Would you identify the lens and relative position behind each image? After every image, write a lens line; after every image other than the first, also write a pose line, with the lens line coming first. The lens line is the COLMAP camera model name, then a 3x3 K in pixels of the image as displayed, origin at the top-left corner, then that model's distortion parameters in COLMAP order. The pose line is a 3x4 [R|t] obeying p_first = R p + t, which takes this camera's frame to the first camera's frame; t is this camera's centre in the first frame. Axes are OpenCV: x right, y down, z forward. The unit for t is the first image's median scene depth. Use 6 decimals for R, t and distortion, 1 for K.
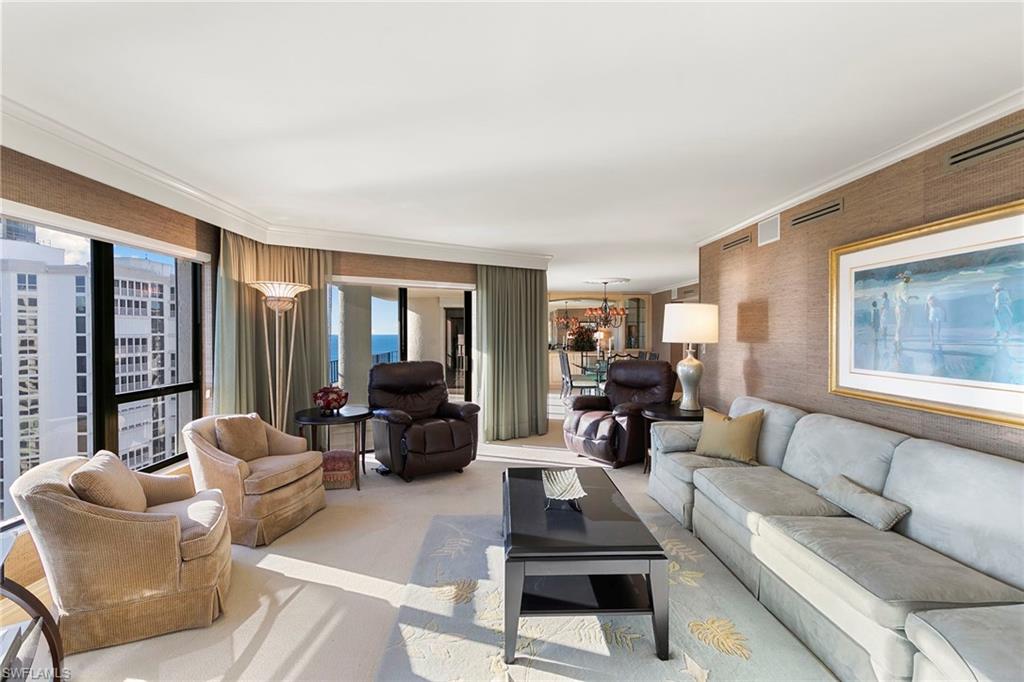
lens RADIAL K [[457.8, 0, 510.9], [0, 457.8, 338.2], [0, 0, 1]] dist [0.002777, -0.000189]
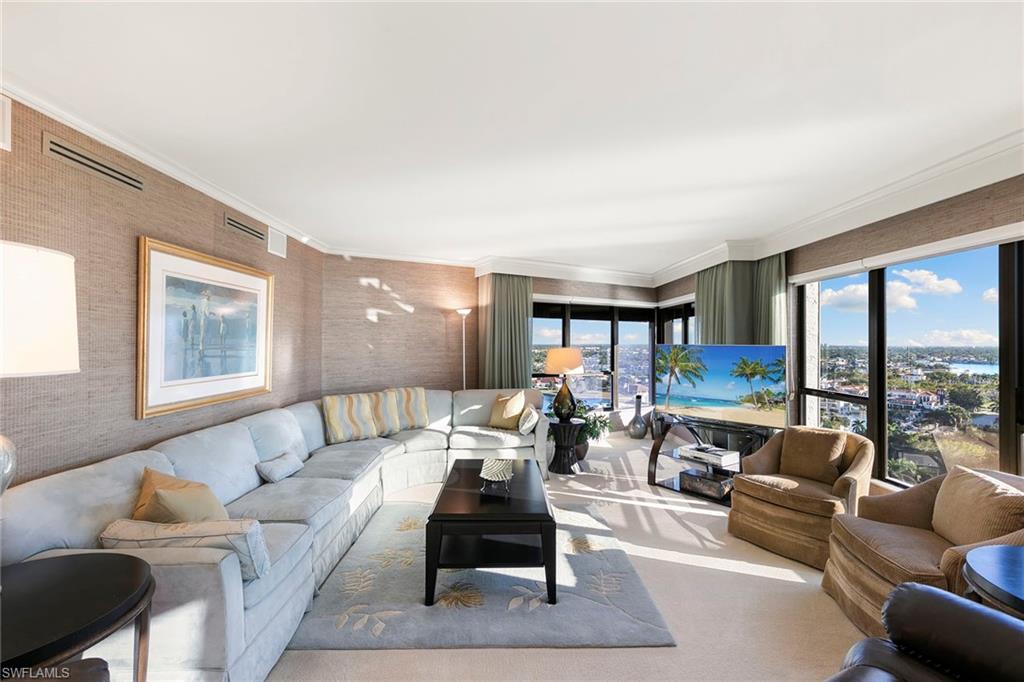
lens RADIAL K [[457.8, 0, 513.3], [0, 457.8, 338.0], [0, 0, 1]] dist [0.002777, -0.000189]
pose [[-0.999949, -0.006009, 0.008133, 0.058710], [-0.005997, 0.999981, 0.001433, -0.028468], [-0.008141, 0.001384, -0.999966, 2.085106]]
